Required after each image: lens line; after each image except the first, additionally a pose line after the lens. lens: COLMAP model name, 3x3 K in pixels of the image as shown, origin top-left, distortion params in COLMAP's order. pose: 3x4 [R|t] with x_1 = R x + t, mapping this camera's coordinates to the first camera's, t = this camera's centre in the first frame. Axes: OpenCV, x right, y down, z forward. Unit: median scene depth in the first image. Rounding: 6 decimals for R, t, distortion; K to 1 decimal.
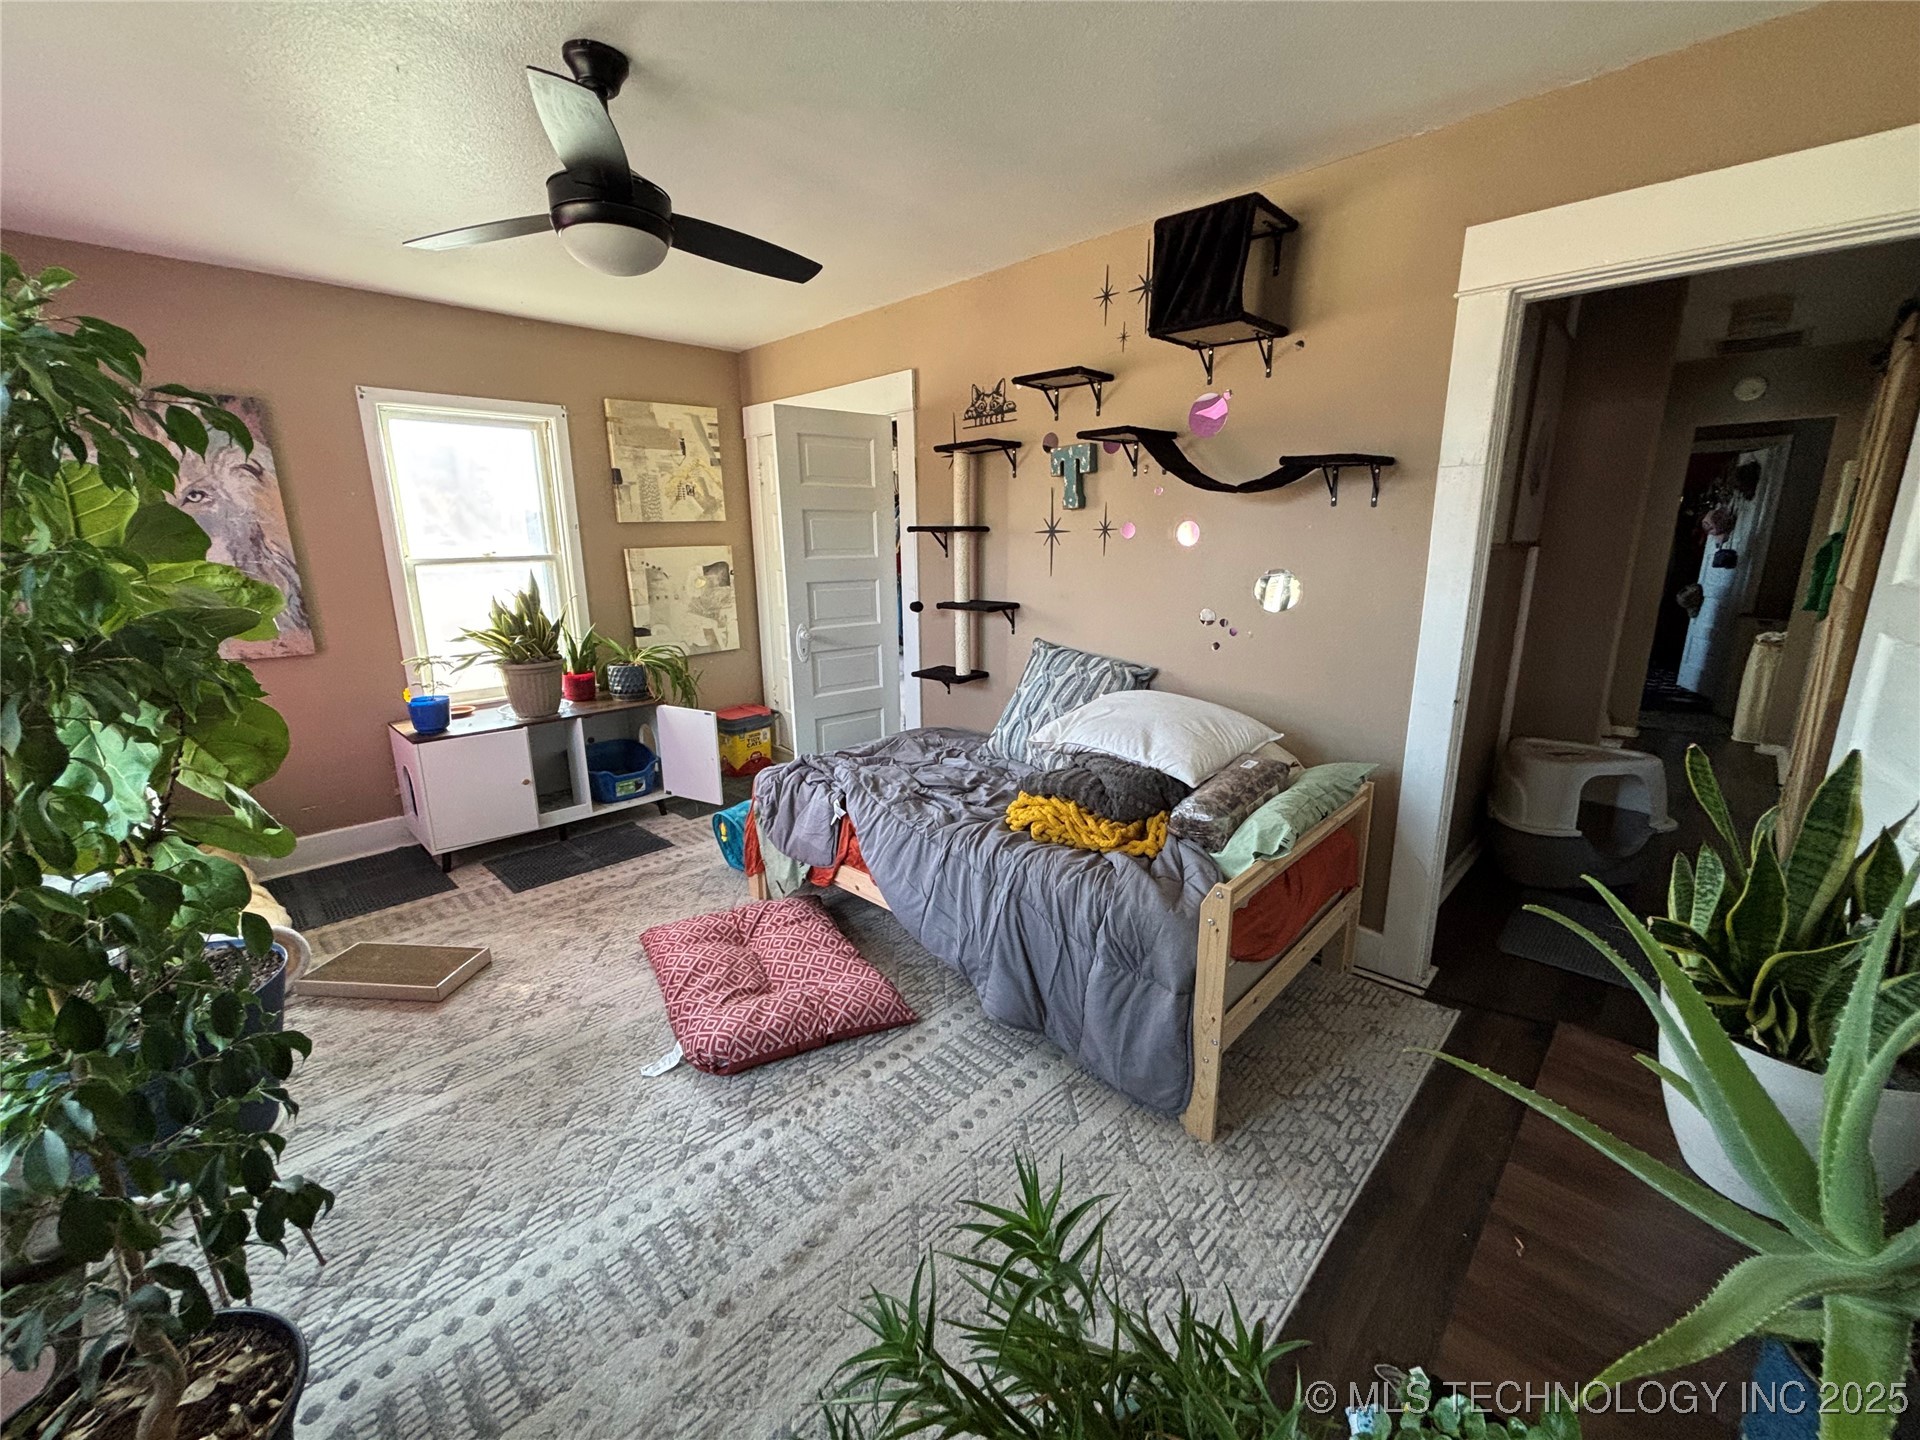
lens RADIAL K [[772.7, 0, 961.1], [0, 772.7, 718.8], [0, 0, 1]] dist [-0.002005, -0.000028]
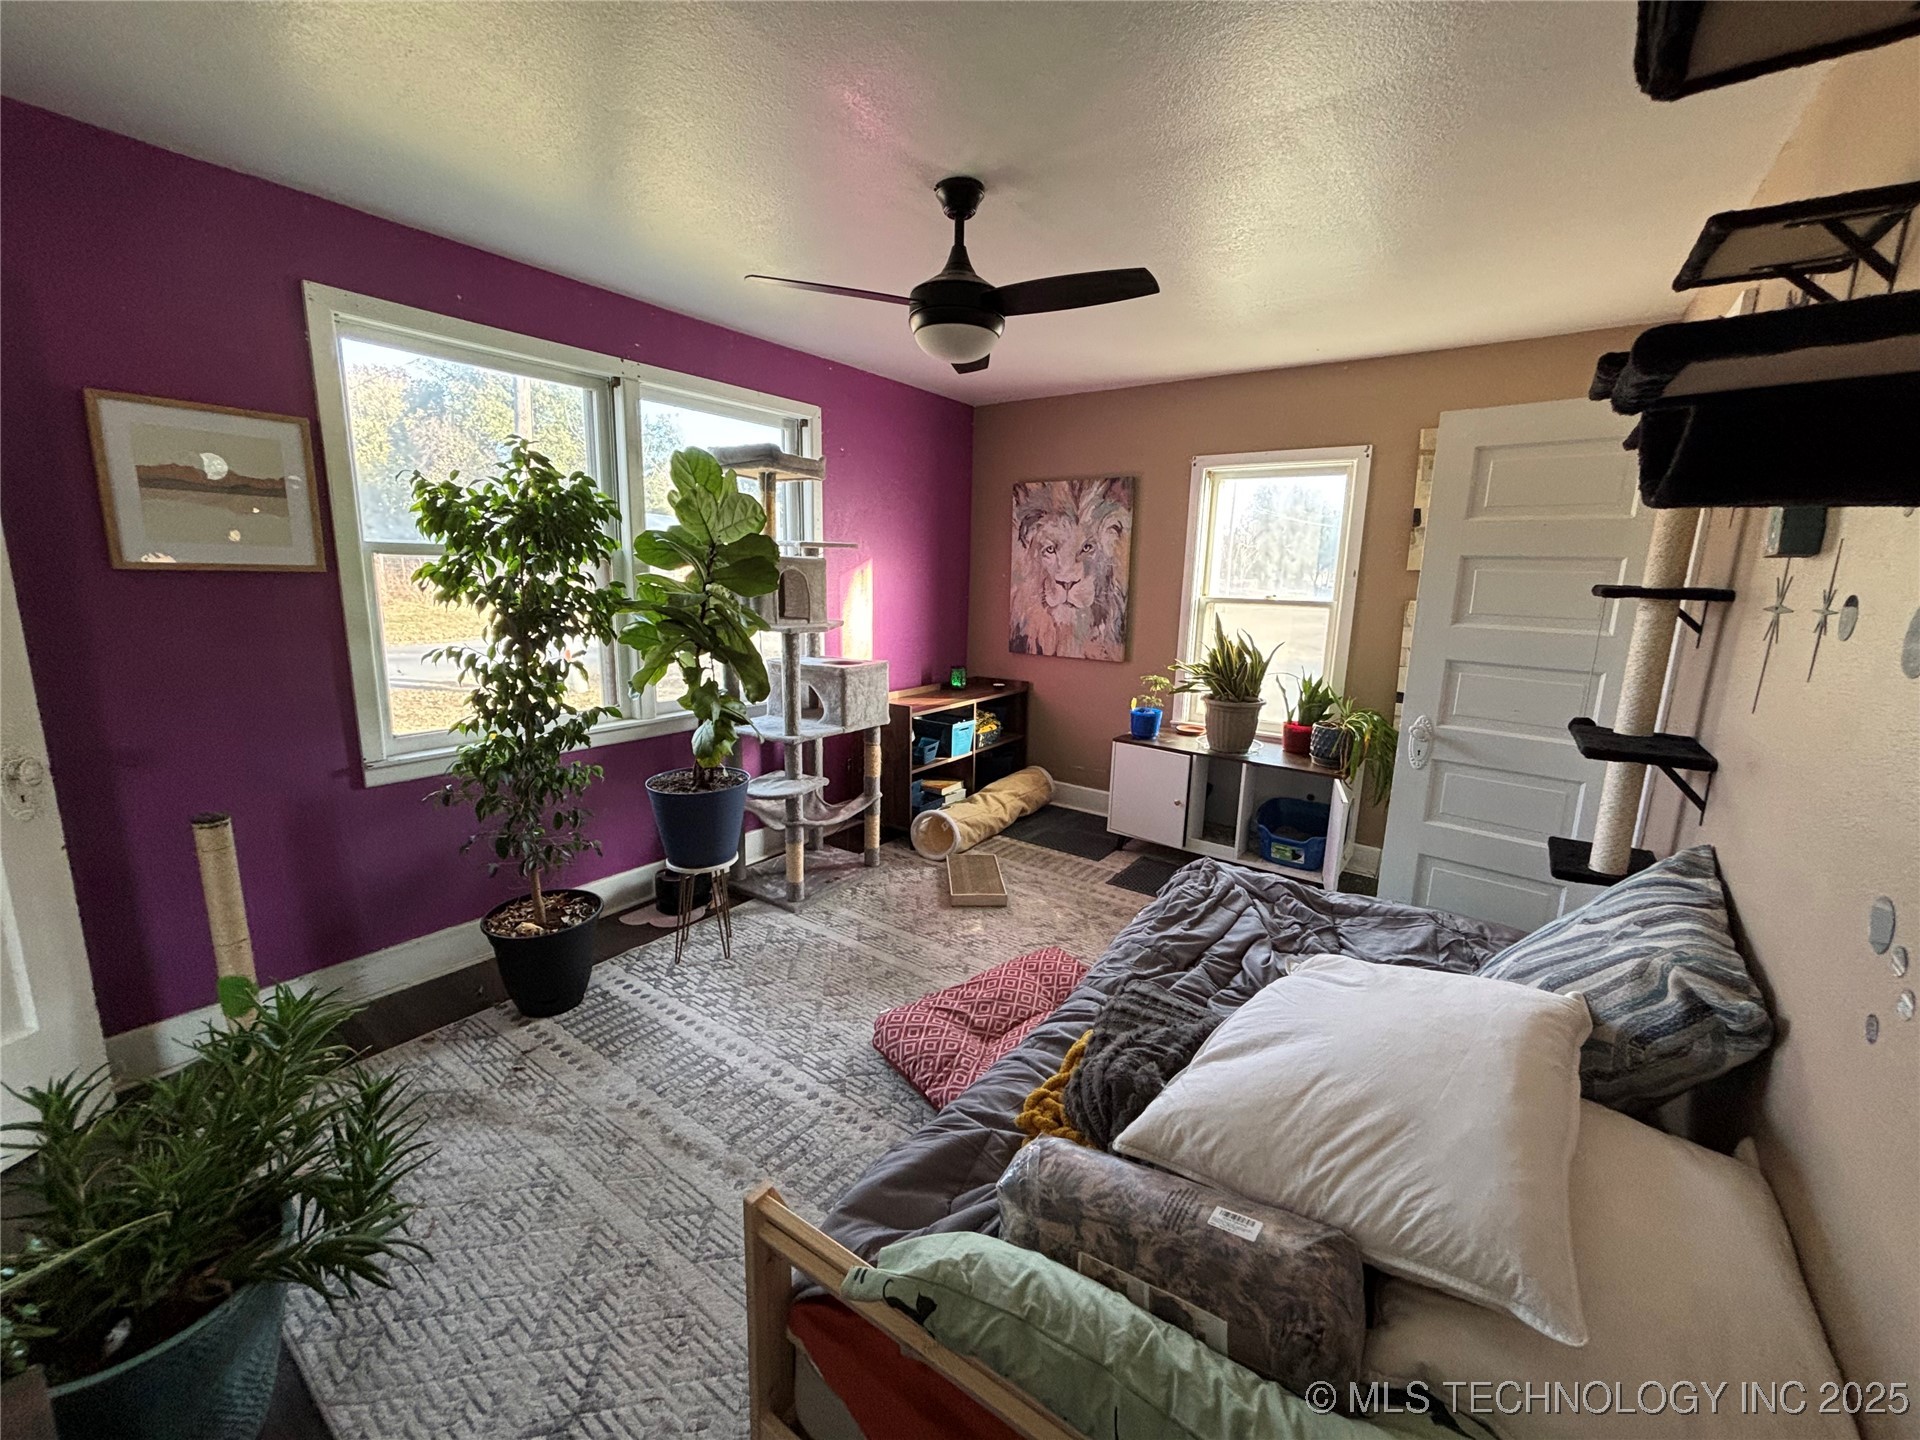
lens RADIAL K [[772.7, 0, 962.2], [0, 772.7, 719.4], [0, 0, 1]] dist [-0.002005, -0.000028]
pose [[0.145780, 0.201377, -0.968605, 0.448688], [-0.255124, 0.953602, 0.159861, -0.134195], [0.955856, 0.223809, 0.190392, 0.504451]]
